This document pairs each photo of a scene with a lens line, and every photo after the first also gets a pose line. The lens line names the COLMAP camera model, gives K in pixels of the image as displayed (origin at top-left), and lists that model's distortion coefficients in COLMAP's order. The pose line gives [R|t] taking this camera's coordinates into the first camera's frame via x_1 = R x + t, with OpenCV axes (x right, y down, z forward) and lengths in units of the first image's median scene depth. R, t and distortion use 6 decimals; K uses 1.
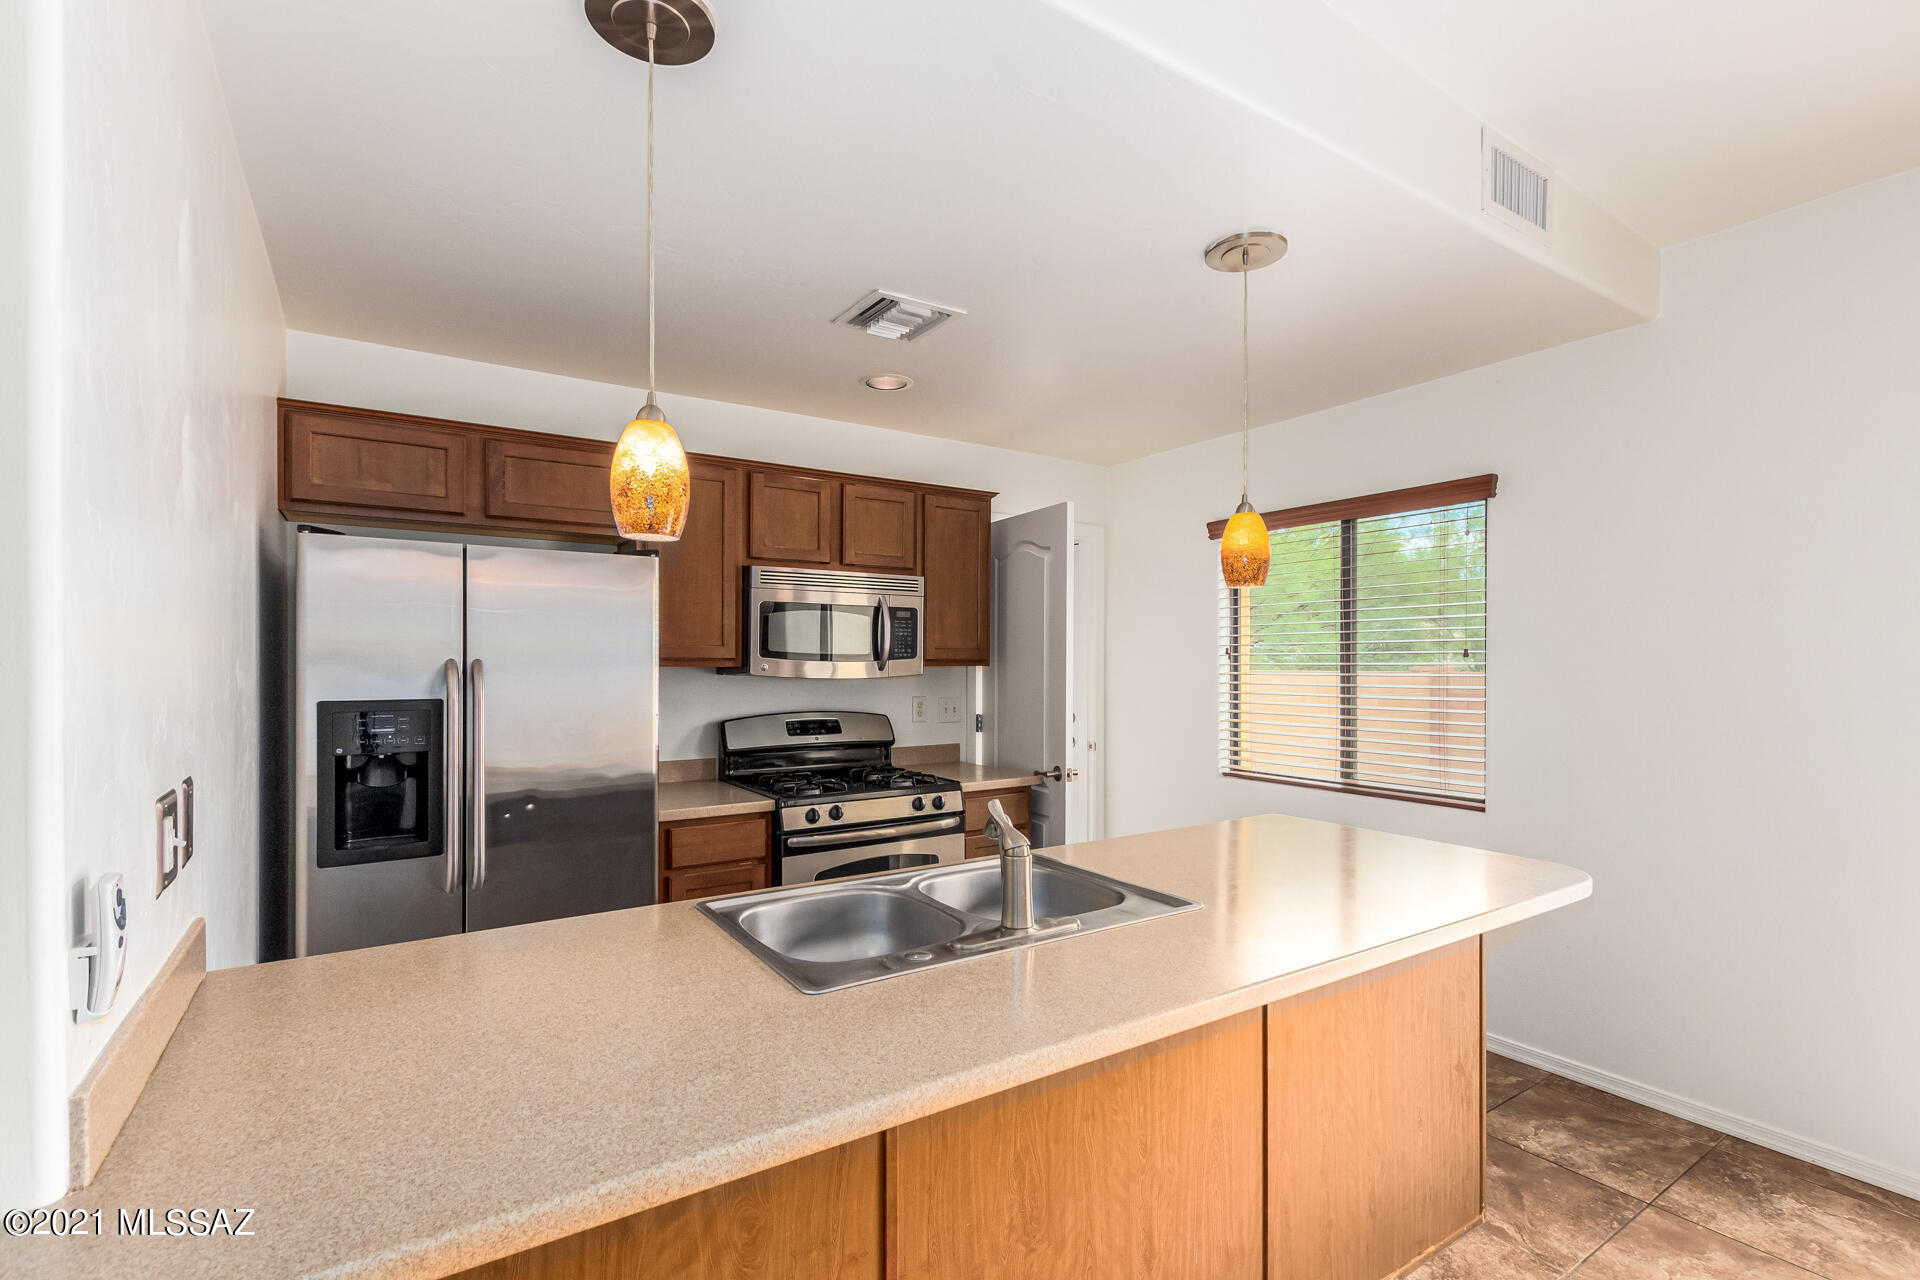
lens RADIAL K [[881.6, 0, 961.1], [0, 881.6, 664.4], [0, 0, 1]] dist [0.009084, -0.003673]
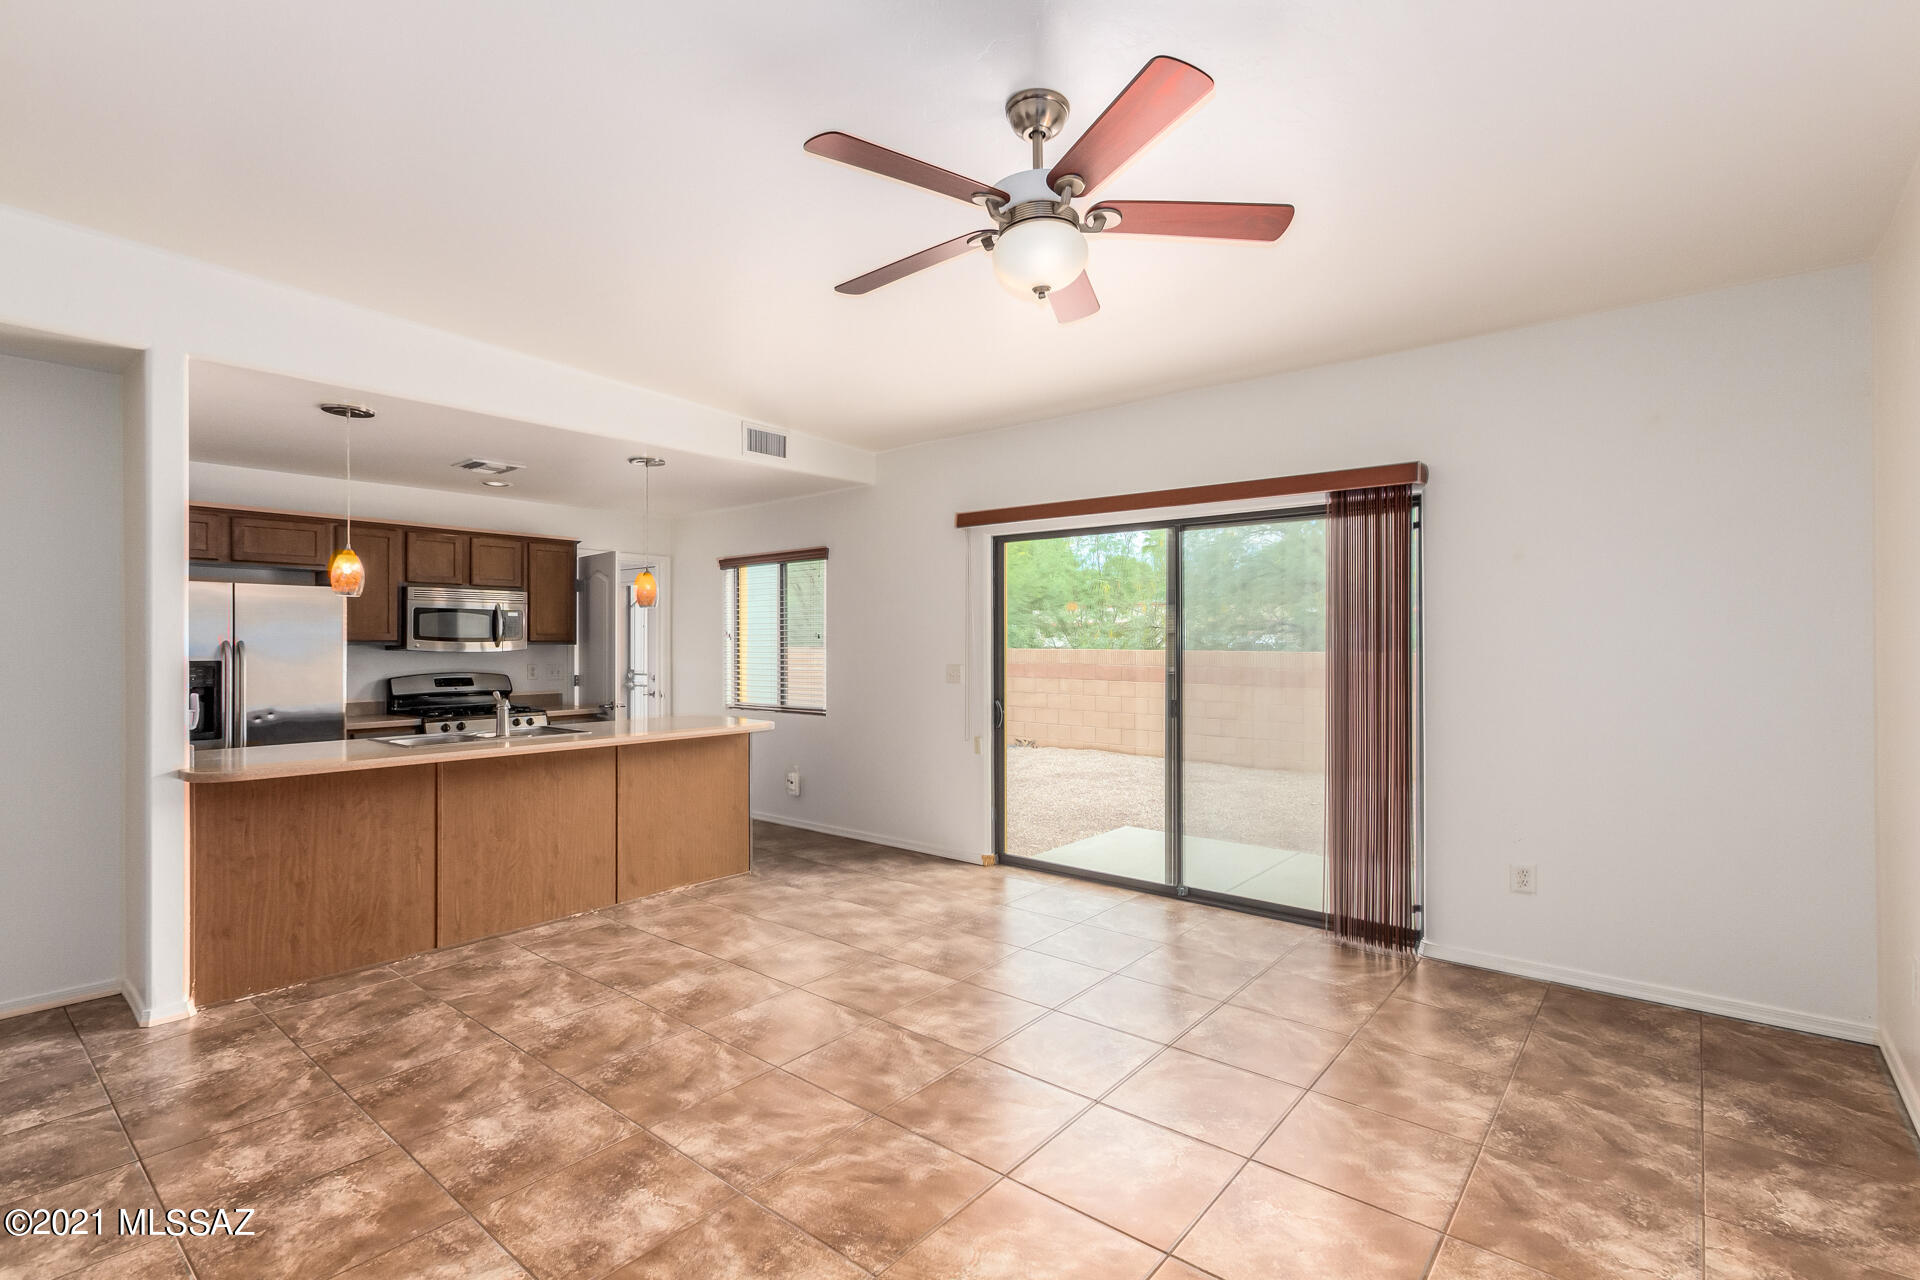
lens RADIAL K [[881.6, 0, 974.0], [0, 881.6, 644.2], [0, 0, 1]] dist [0.009084, -0.003673]
pose [[0.955532, -0.004418, 0.294853, 0.355513], [0.005410, 0.999982, -0.002552, 0.012916], [-0.294837, 0.004033, 0.955539, -1.121692]]
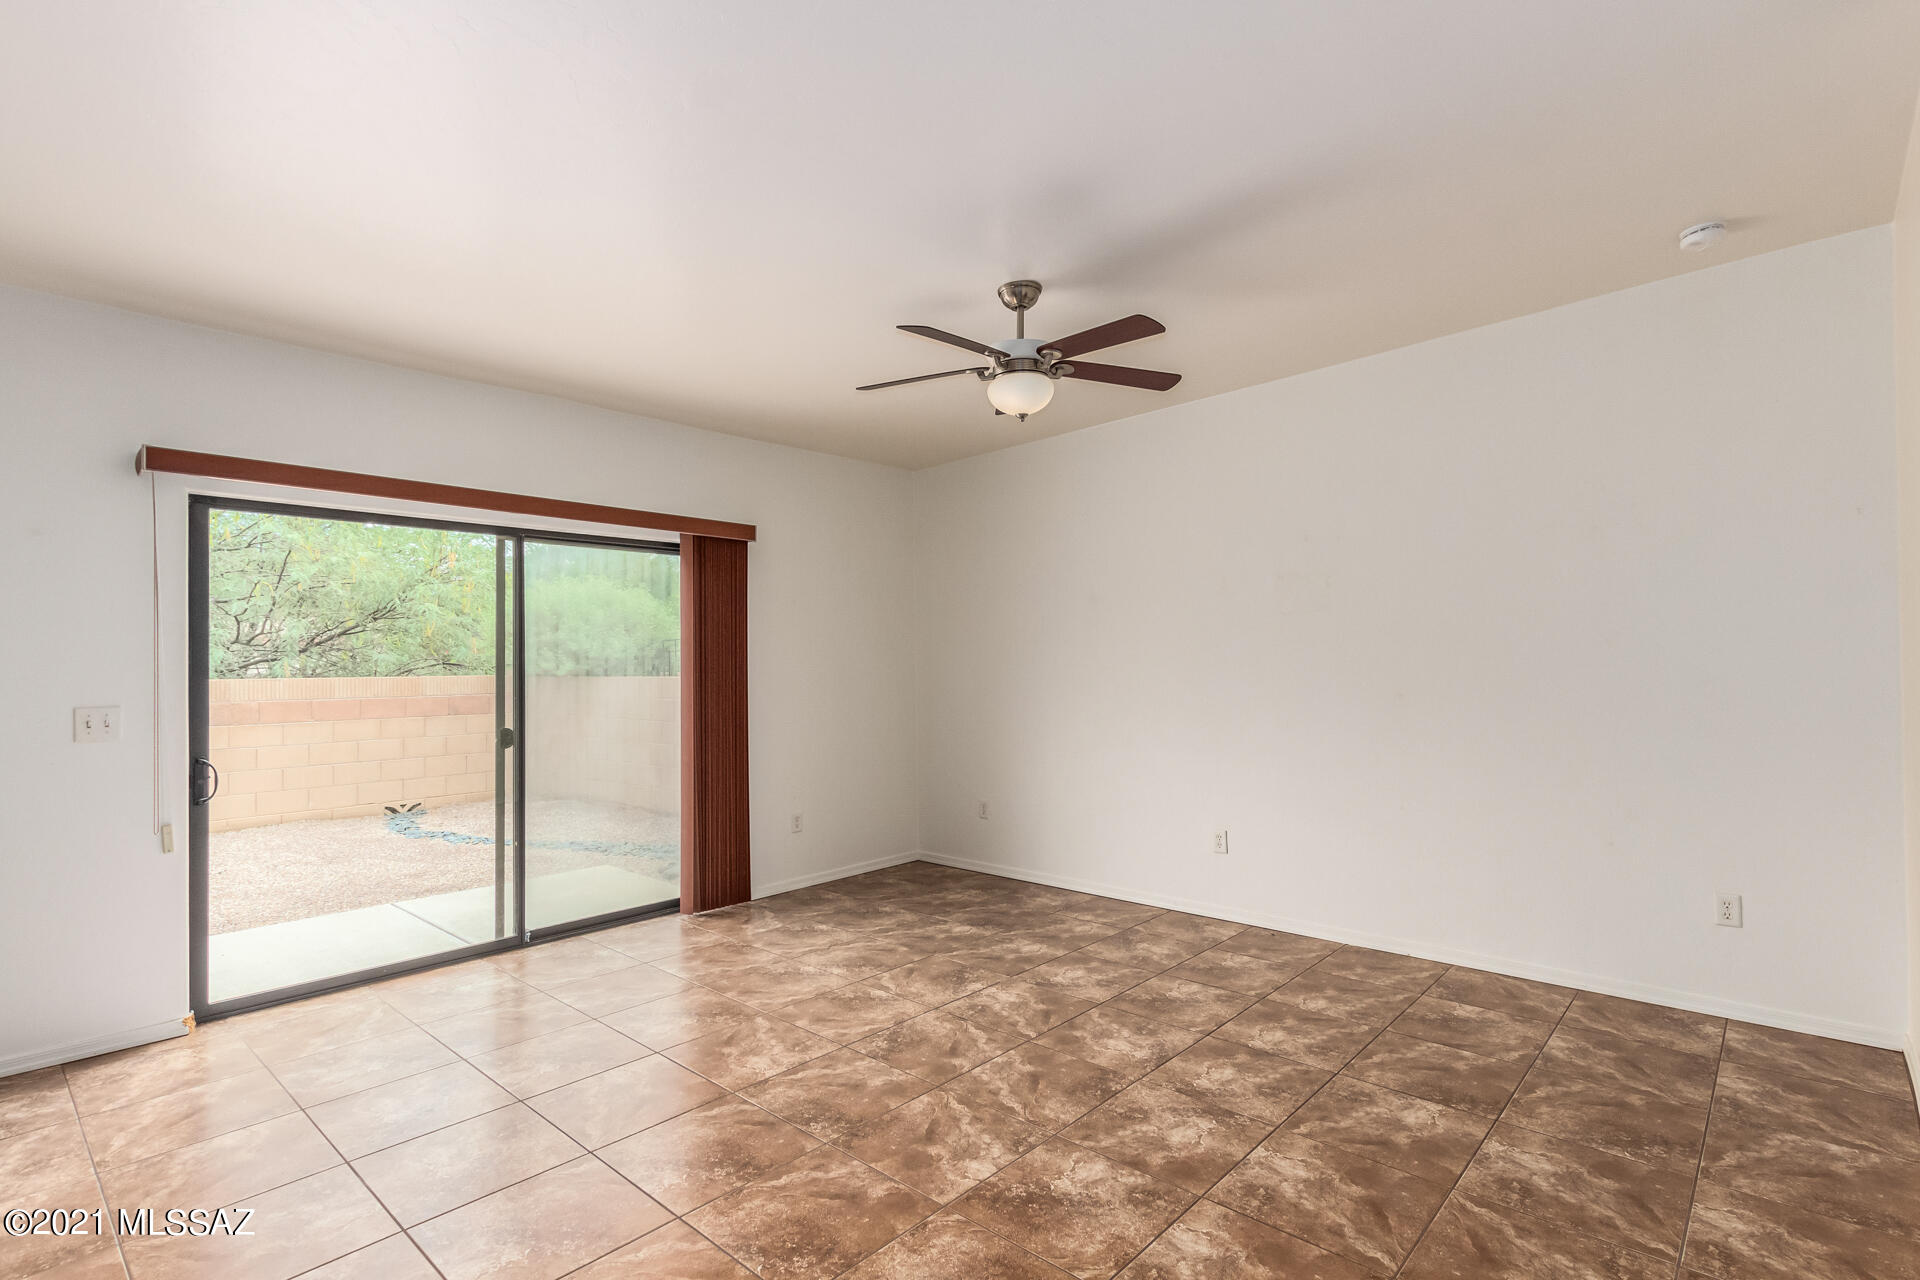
lens RADIAL K [[918.8, 0, 975.5], [0, 918.8, 652.8], [0, 0, 1]] dist [0.012759, -0.003066]
pose [[-0.252231, 0.008484, 0.967630, -0.492183], [0.013640, 0.999893, -0.005211, 0.007436], [-0.967571, 0.011885, -0.252320, -0.018573]]
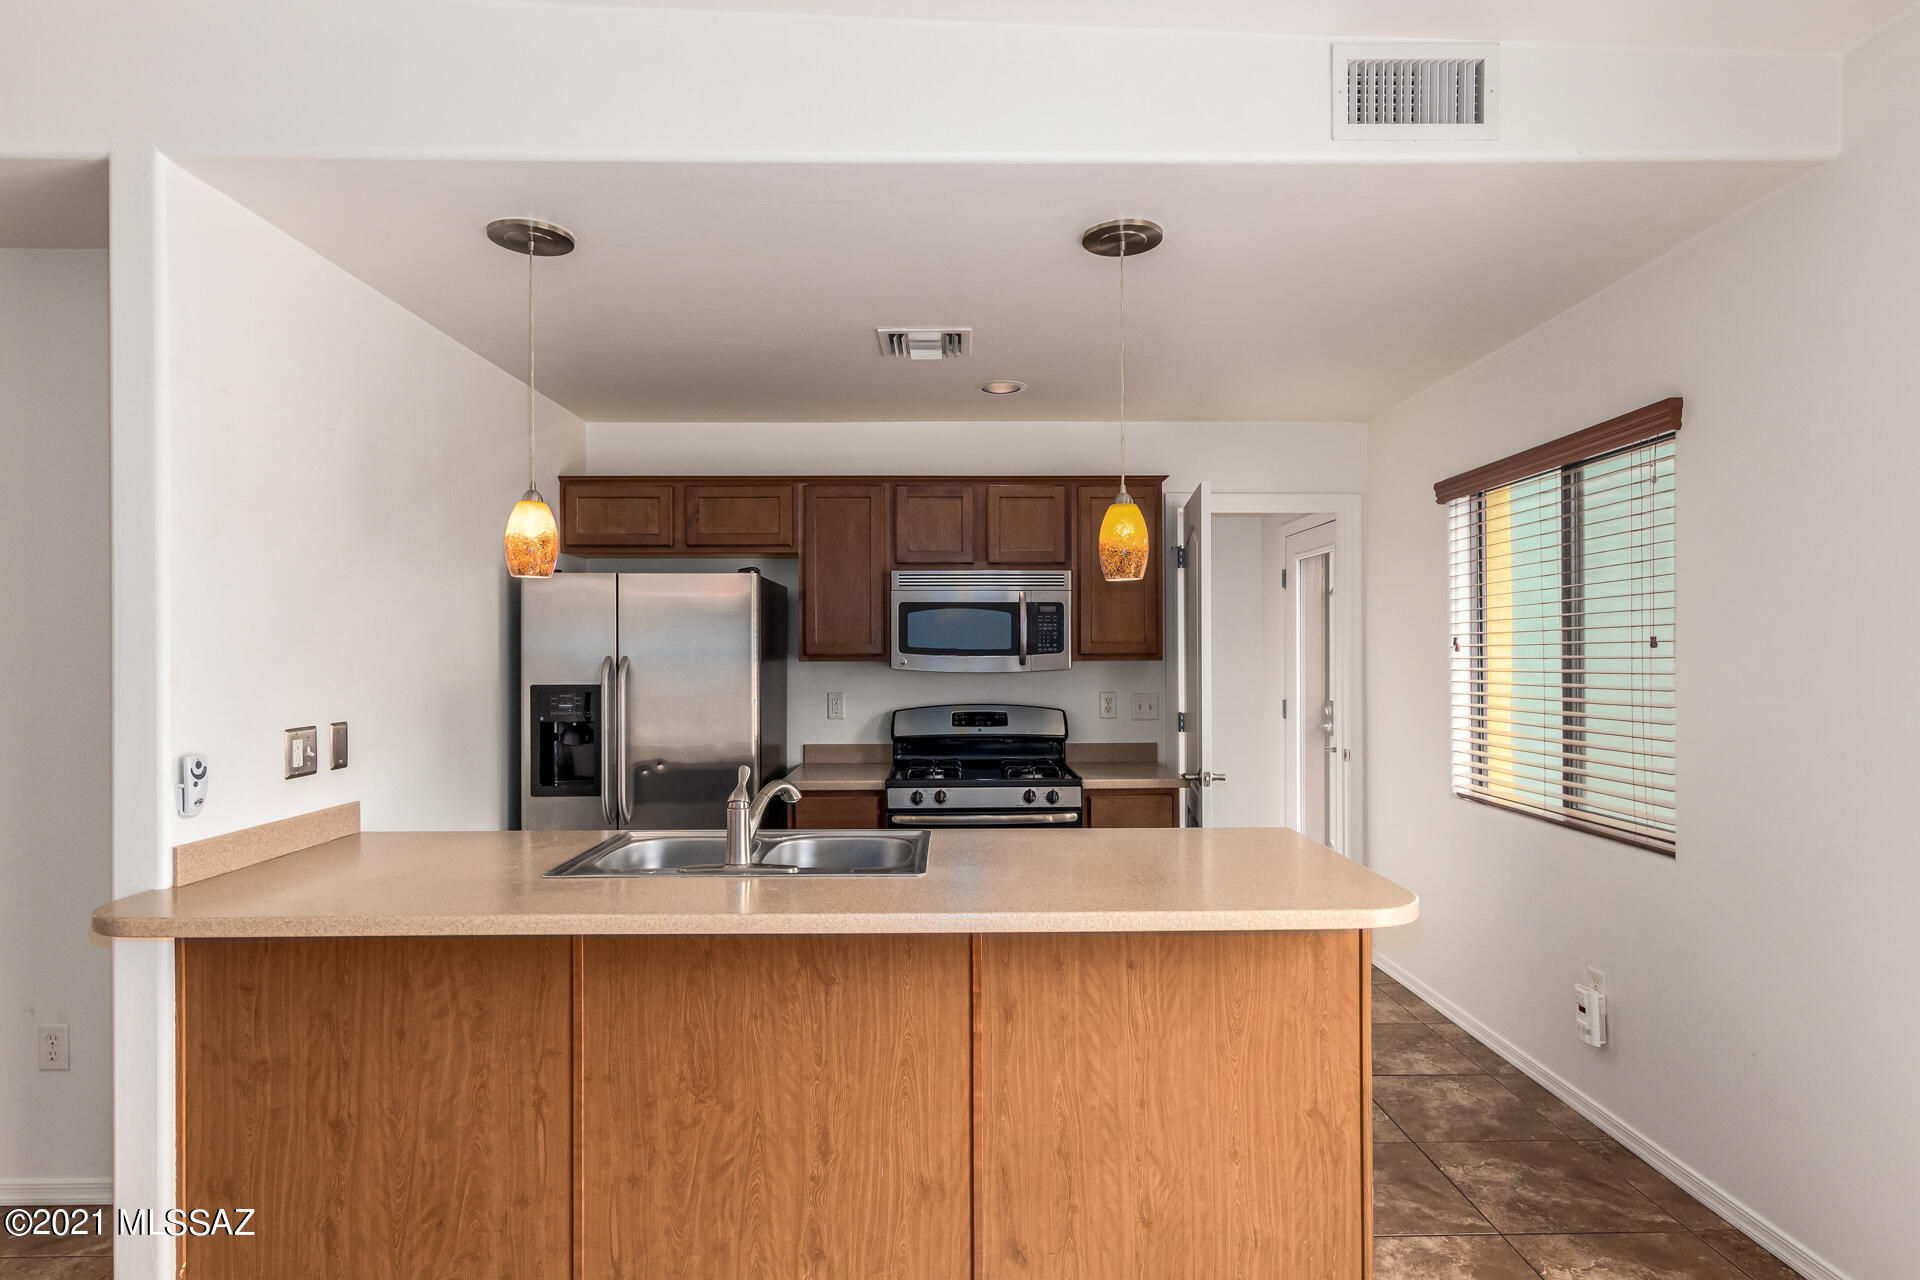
lens RADIAL K [[1024.8, 0, 966.7], [0, 1024.8, 652.2], [0, 0, 1]] dist [0.005547, 0.000054]
pose [[0.839795, -0.005475, -0.542877, 0.617477], [0.002379, 0.999977, -0.006404, -0.000584], [0.542899, 0.004087, 0.839788, -0.039830]]
